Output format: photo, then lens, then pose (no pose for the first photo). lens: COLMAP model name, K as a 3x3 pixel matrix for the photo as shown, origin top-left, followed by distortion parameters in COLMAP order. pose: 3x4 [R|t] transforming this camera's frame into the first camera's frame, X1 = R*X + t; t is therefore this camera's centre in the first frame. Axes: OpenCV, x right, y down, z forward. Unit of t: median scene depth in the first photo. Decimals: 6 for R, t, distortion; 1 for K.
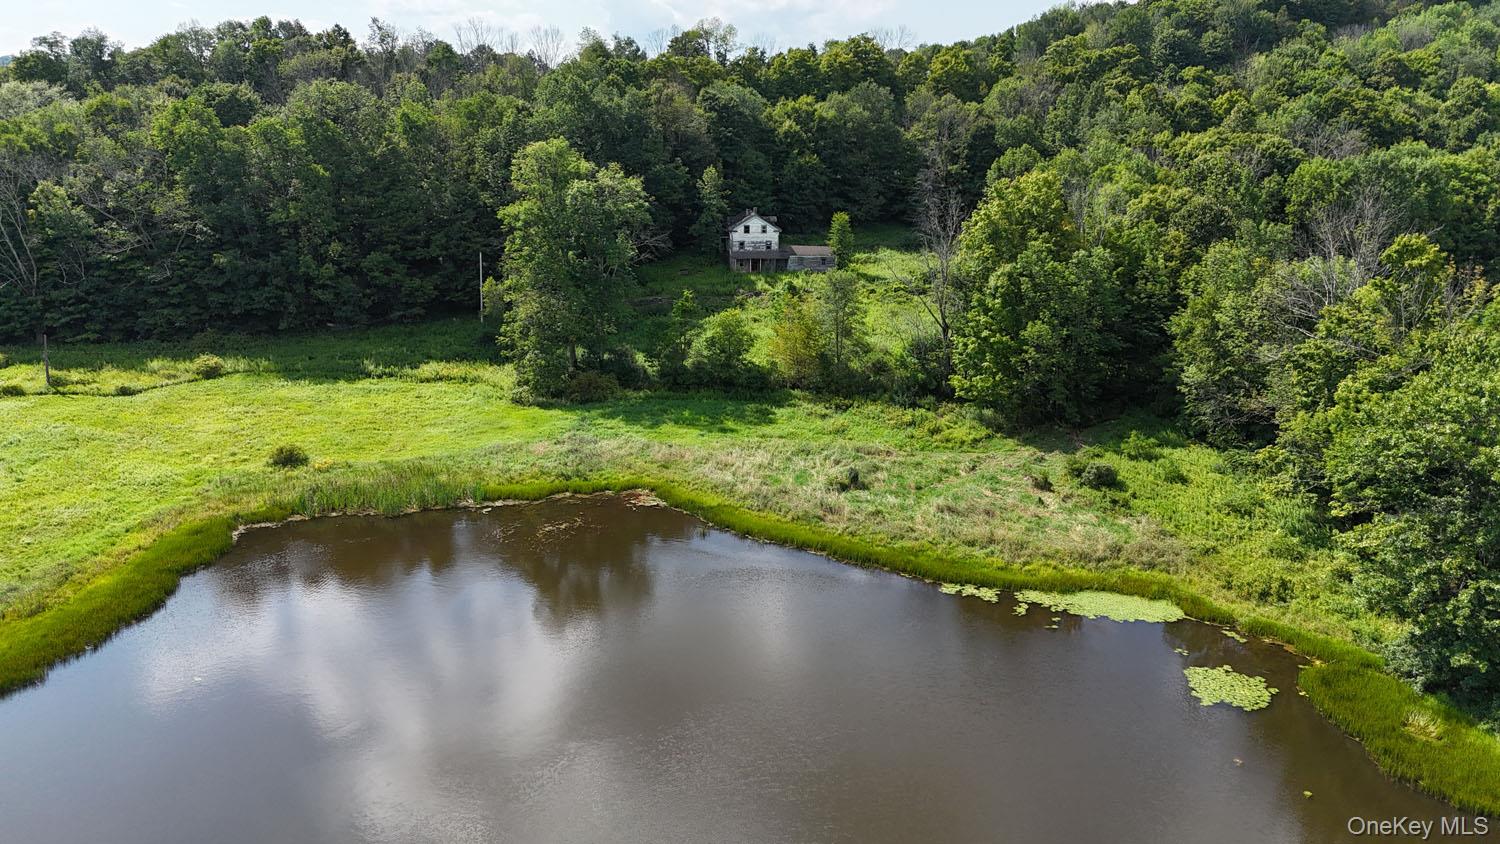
lens RADIAL K [[1100.1, 0, 750.6], [0, 1100.1, 415.6], [0, 0, 1]] dist [0.082837, -0.082127]
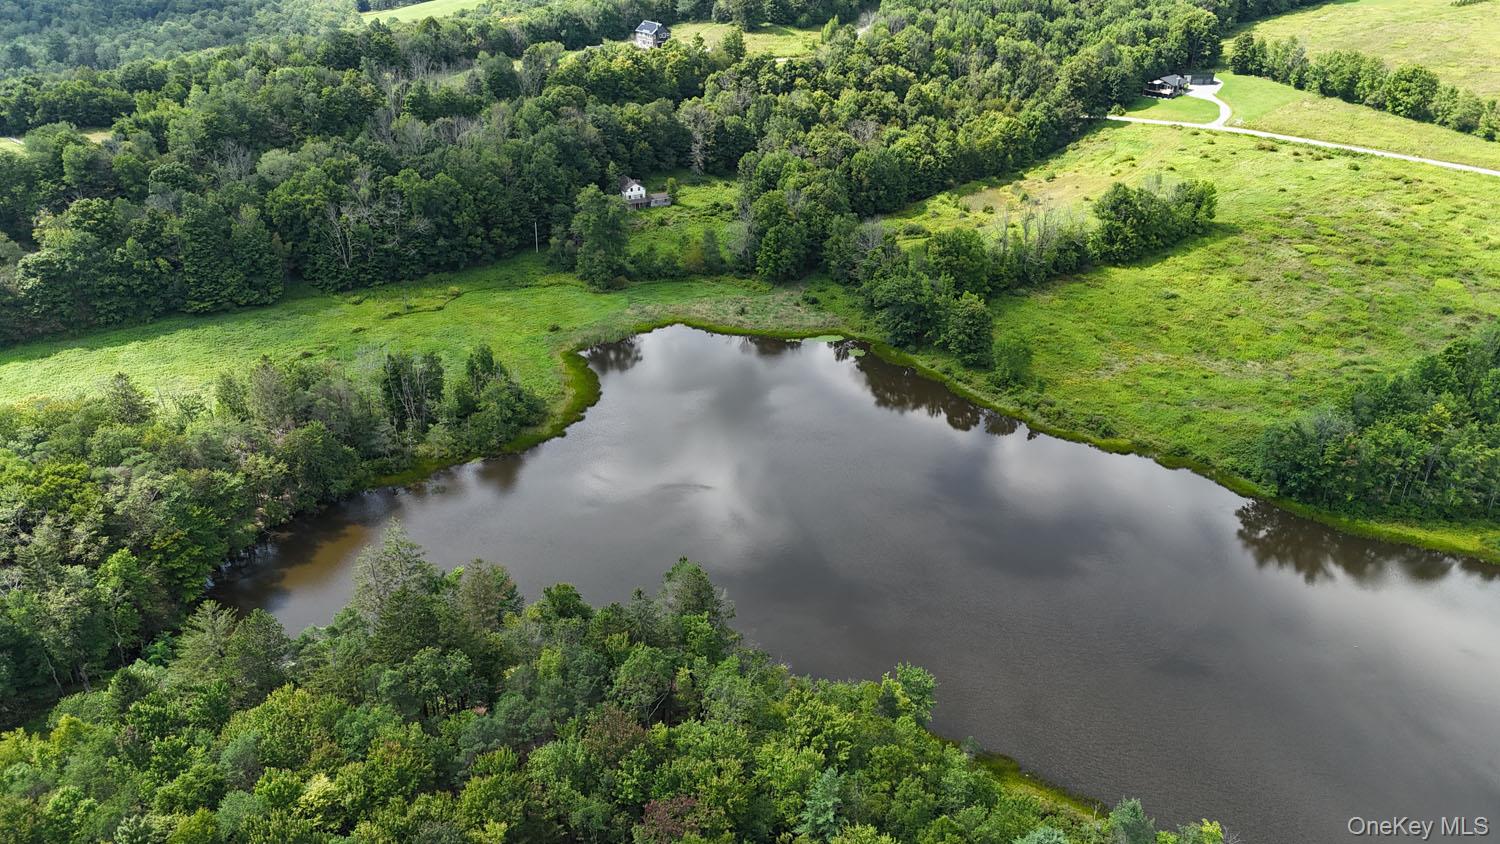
lens RADIAL K [[1098.3, 0, 750.8], [0, 1098.3, 419.3], [0, 0, 1]] dist [0.078781, -0.074622]
pose [[0.926025, -0.169756, 0.337137, -0.744245], [0.087051, 0.965133, 0.246860, -0.310166], [-0.367288, -0.199250, 0.908515, -1.442720]]
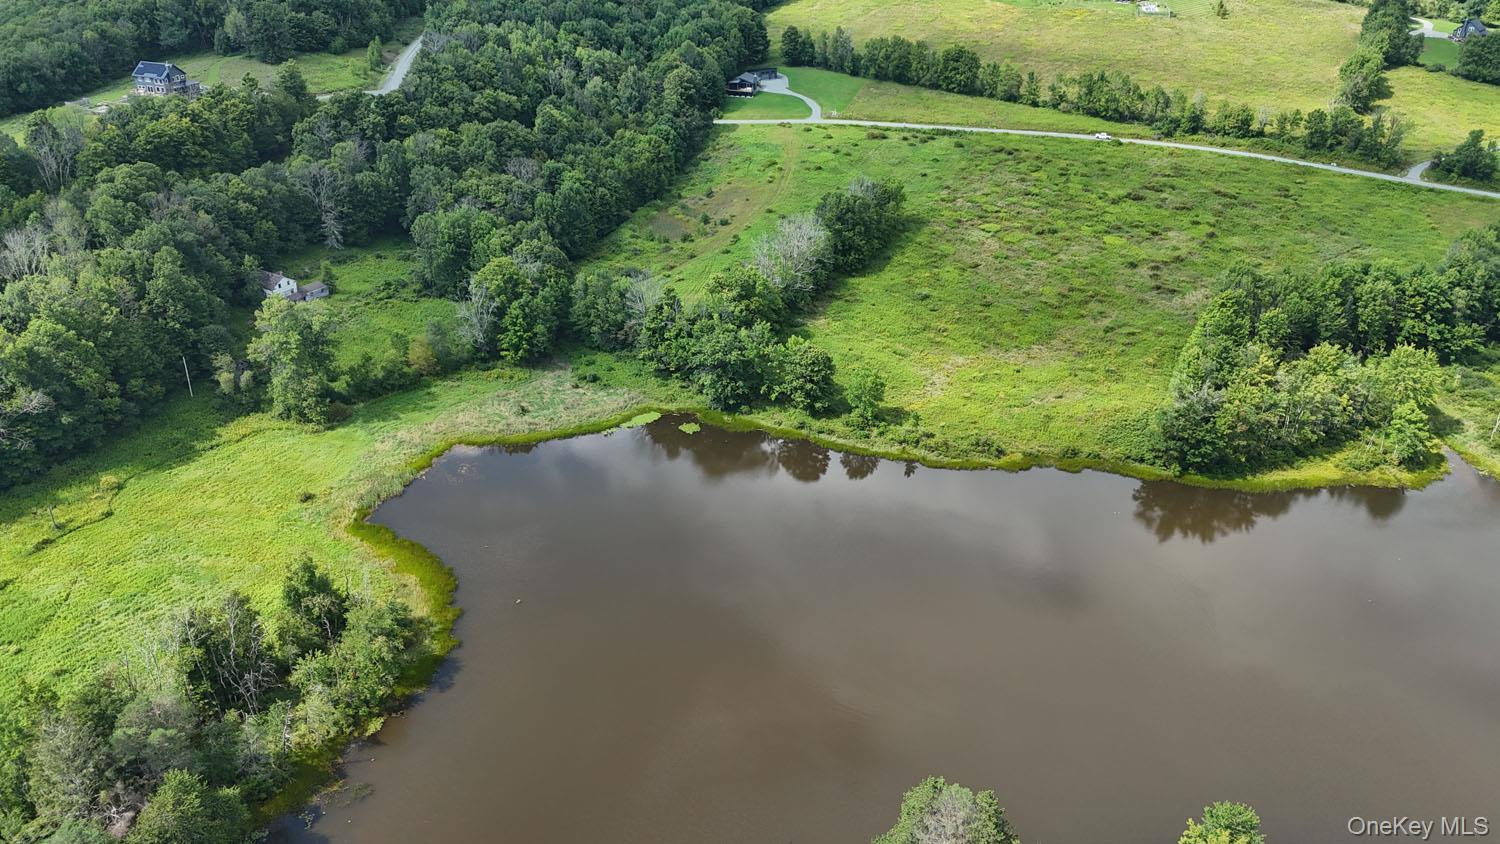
lens RADIAL K [[1100.1, 0, 750.6], [0, 1100.1, 415.6], [0, 0, 1]] dist [0.082837, -0.082127]
pose [[0.584173, -0.367903, 0.723457, -1.097669], [0.187824, 0.928446, 0.320484, -0.491184], [-0.789597, -0.051336, 0.611474, -0.756022]]
